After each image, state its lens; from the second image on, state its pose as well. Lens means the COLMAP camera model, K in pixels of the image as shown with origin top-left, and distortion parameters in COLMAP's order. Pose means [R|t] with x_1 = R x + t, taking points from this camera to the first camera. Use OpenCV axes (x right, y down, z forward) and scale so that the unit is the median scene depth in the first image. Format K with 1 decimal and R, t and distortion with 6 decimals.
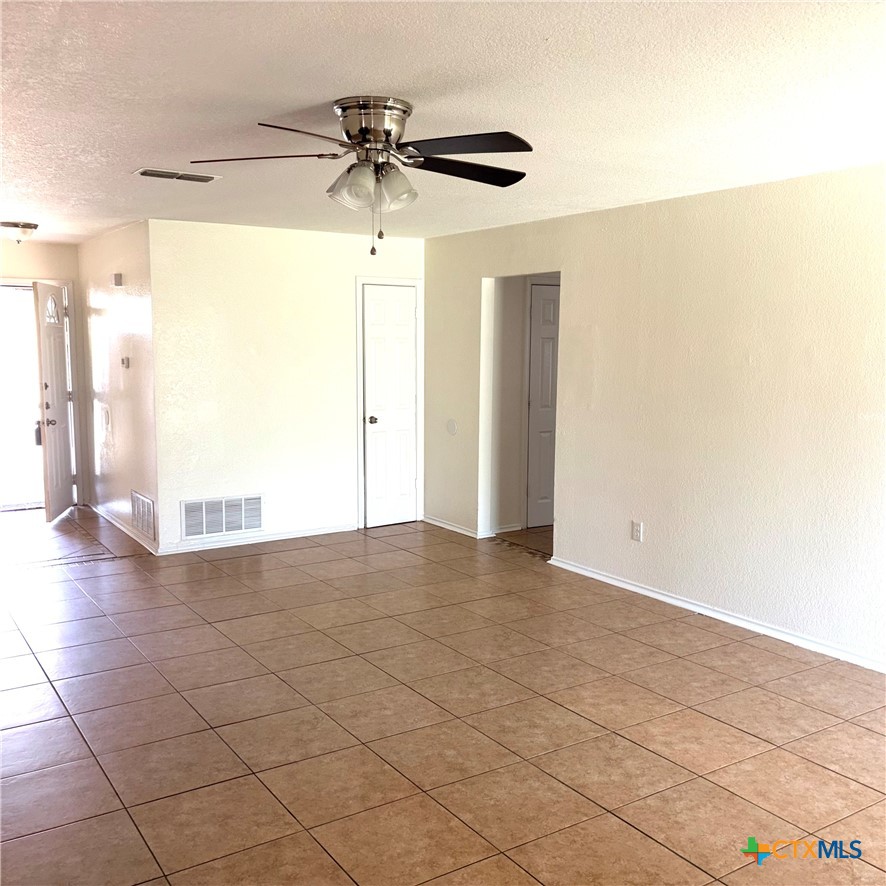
lens RADIAL K [[900.8, 0, 447.4], [0, 900.8, 450.6], [0, 0, 1]] dist [0.019395, -0.005289]
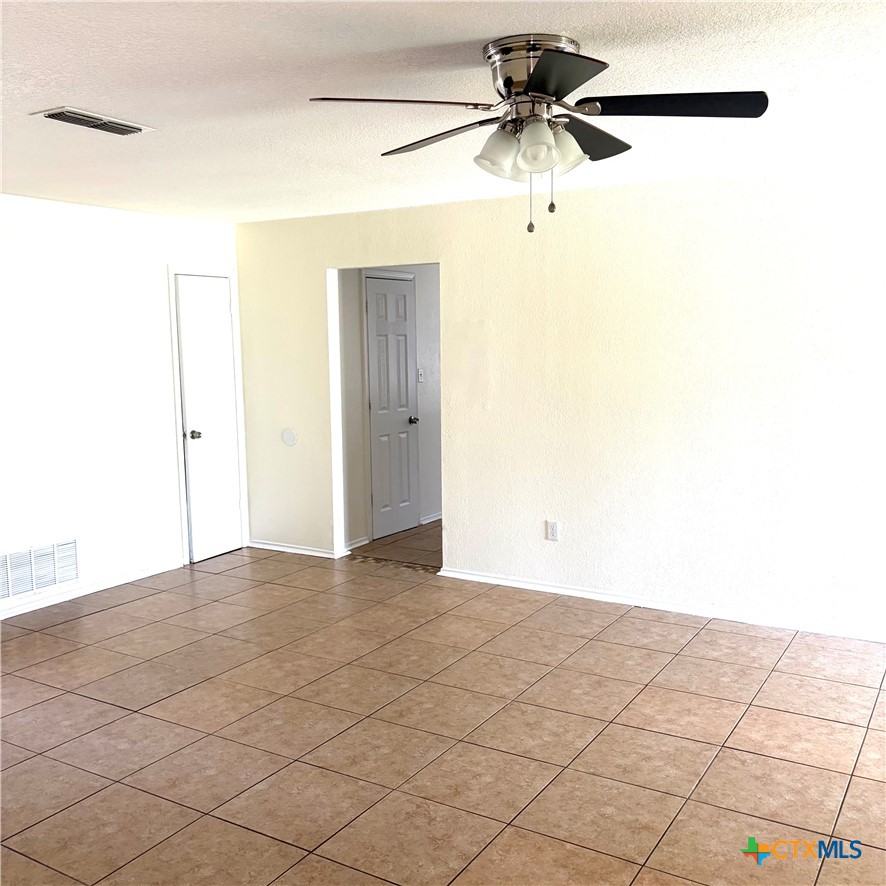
lens RADIAL K [[902.1, 0, 443.0], [0, 902.1, 443.0], [0, 0, 1]] dist [0.017440, 0.000171]
pose [[0.907749, -0.070492, 0.413549, -0.326803], [0.073246, 0.997271, 0.009215, -0.024932], [-0.413070, 0.021926, 0.910435, 0.184893]]
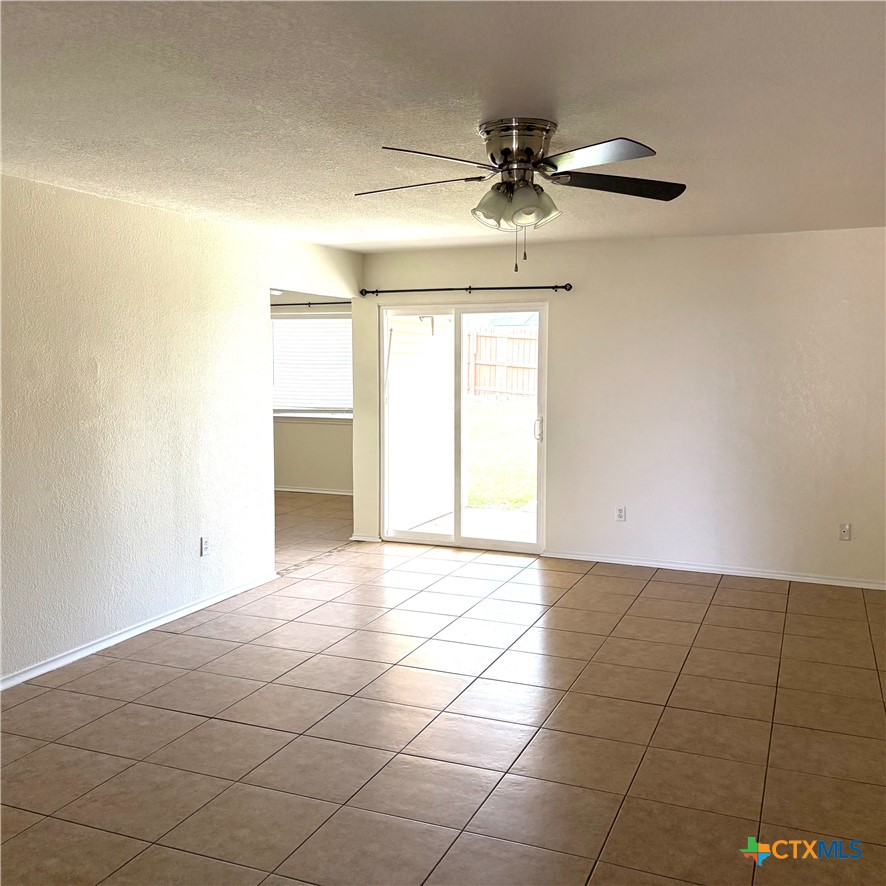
lens RADIAL K [[887.3, 0, 443.0], [0, 887.3, 443.0], [0, 0, 1]] dist [0.029443, 0.013889]
pose [[-0.553100, -0.088465, 0.828405, -0.571856], [0.095019, 0.981160, 0.168218, -0.132787], [-0.827679, 0.171755, -0.534274, 1.056704]]
